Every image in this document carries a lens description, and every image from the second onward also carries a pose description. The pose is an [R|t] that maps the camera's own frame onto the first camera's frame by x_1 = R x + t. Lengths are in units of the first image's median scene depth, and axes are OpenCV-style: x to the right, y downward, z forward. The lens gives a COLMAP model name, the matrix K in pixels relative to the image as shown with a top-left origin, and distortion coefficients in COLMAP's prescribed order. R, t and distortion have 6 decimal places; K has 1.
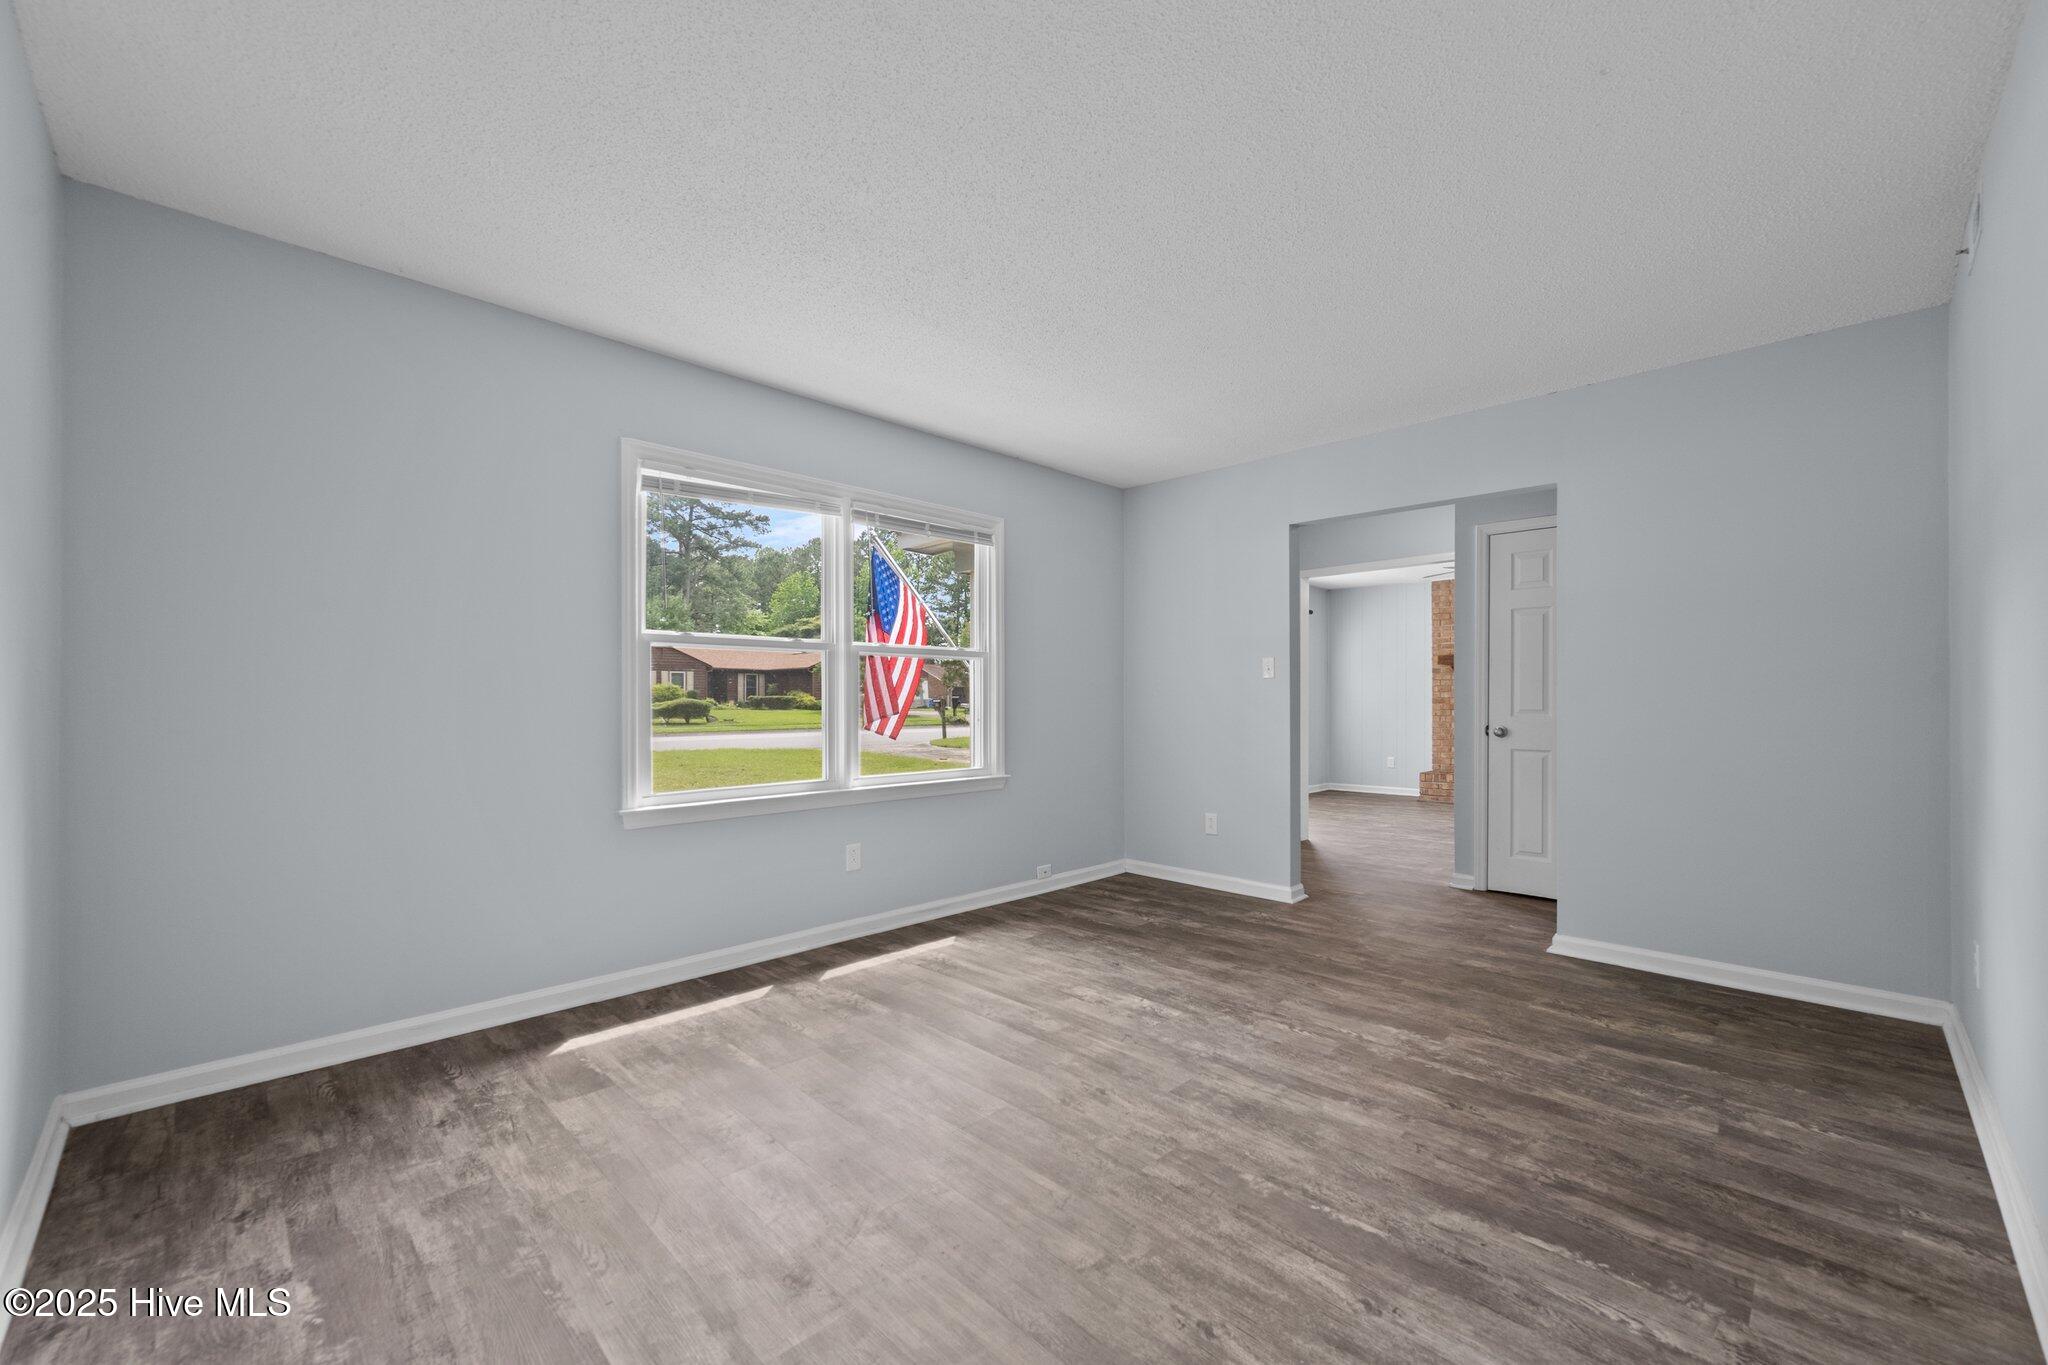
lens RADIAL K [[807.0, 0, 1030.3], [0, 807.0, 697.8], [0, 0, 1]] dist [0.001307, -0.000179]
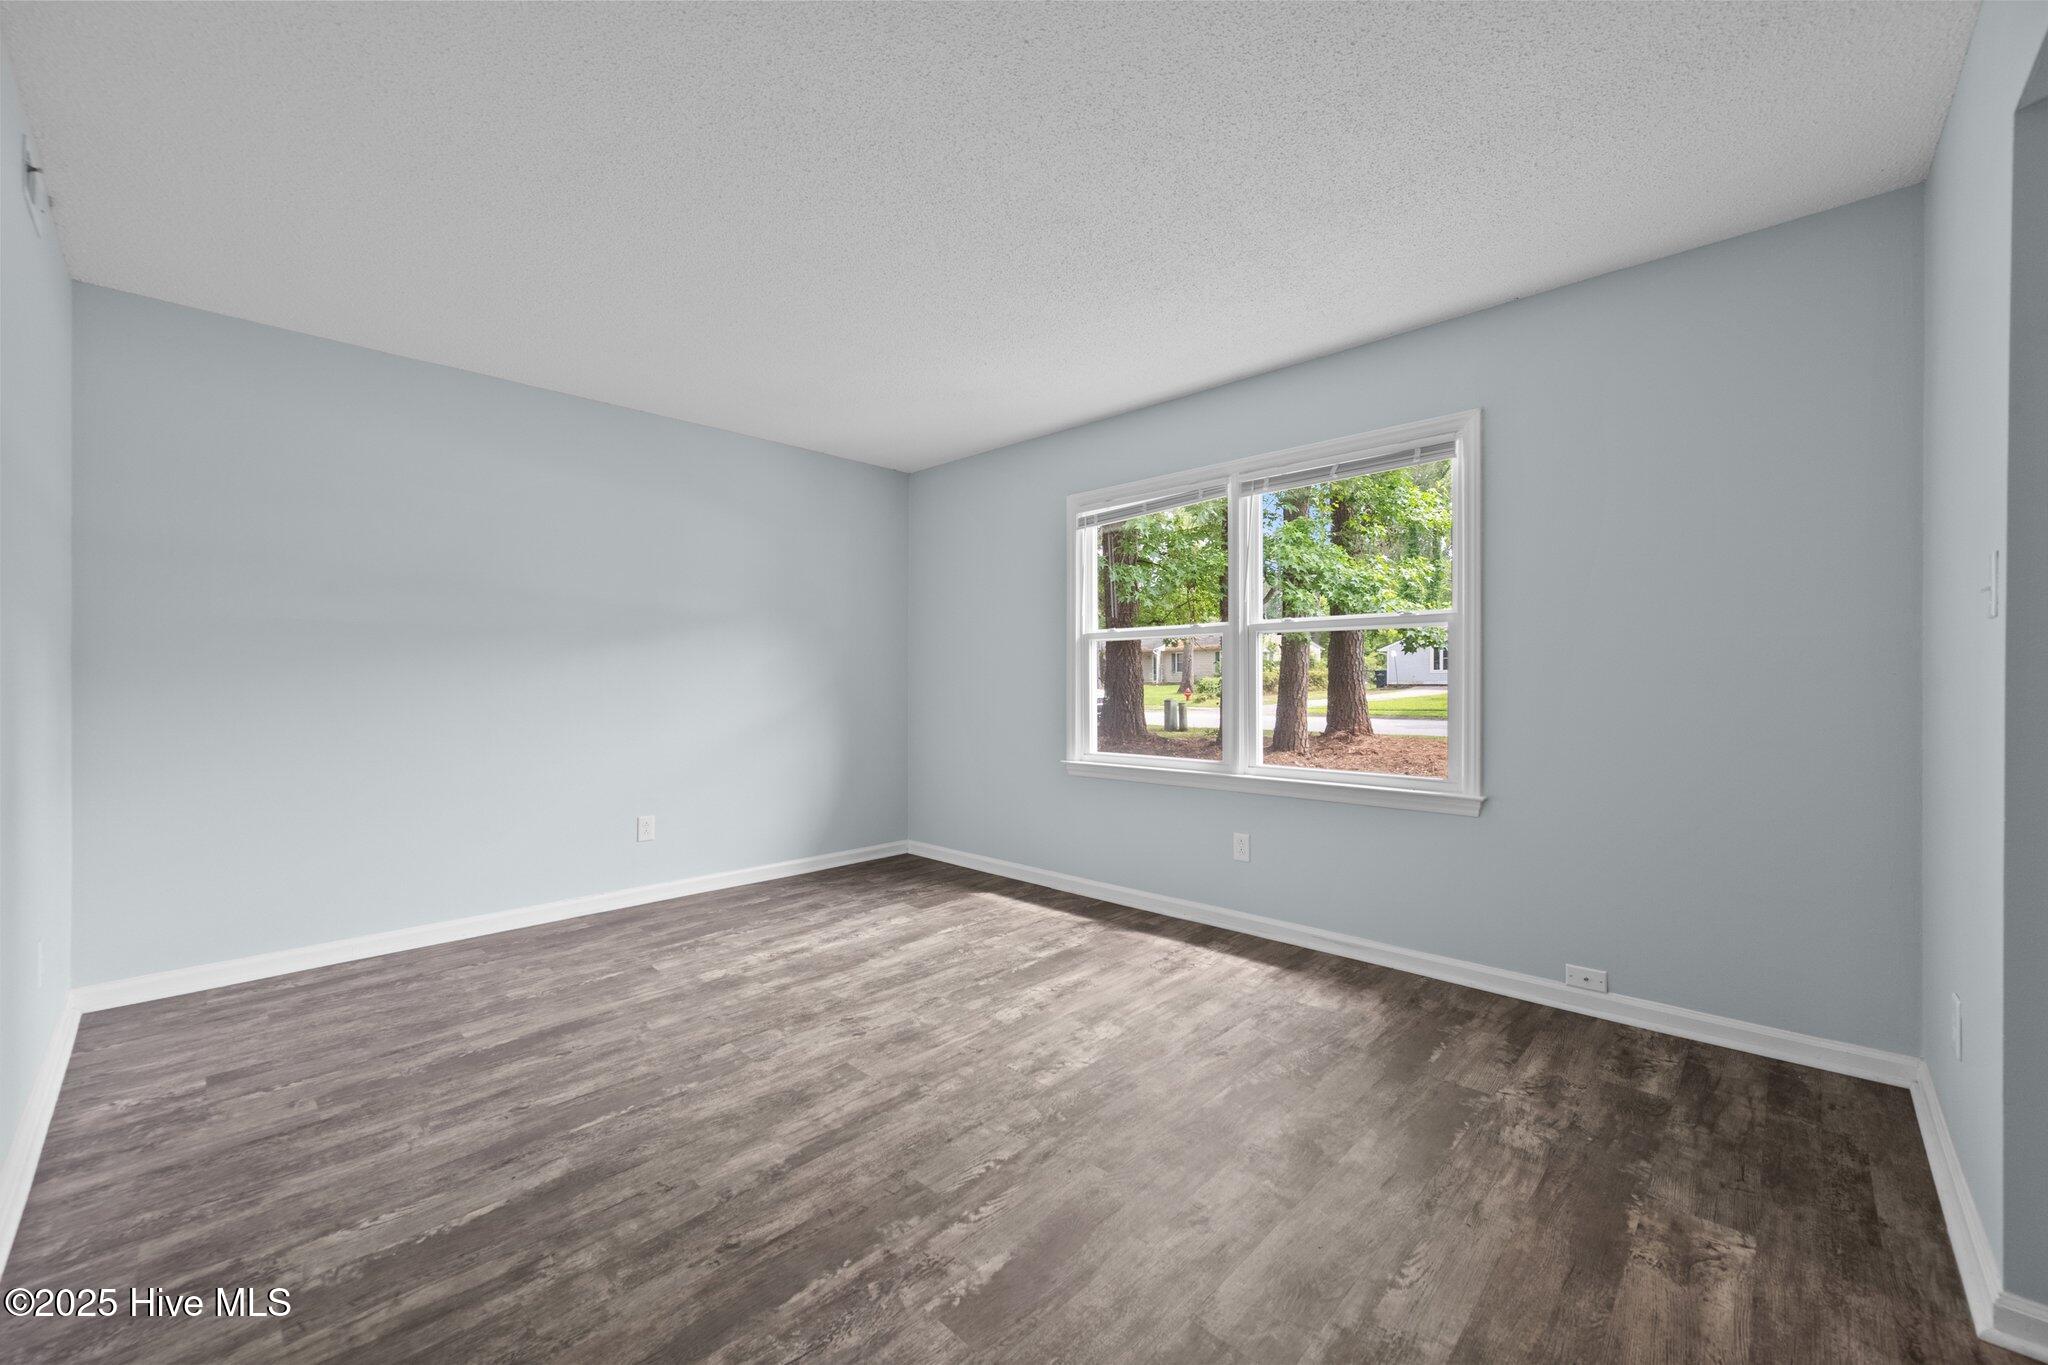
lens RADIAL K [[807.0, 0, 1030.1], [0, 807.0, 679.6], [0, 0, 1]] dist [0.001307, -0.000179]
pose [[0.022862, -0.001373, -0.999738, 1.209590], [0.006155, 0.999980, -0.001232, -0.001203], [0.999720, -0.006125, 0.022870, 1.209904]]
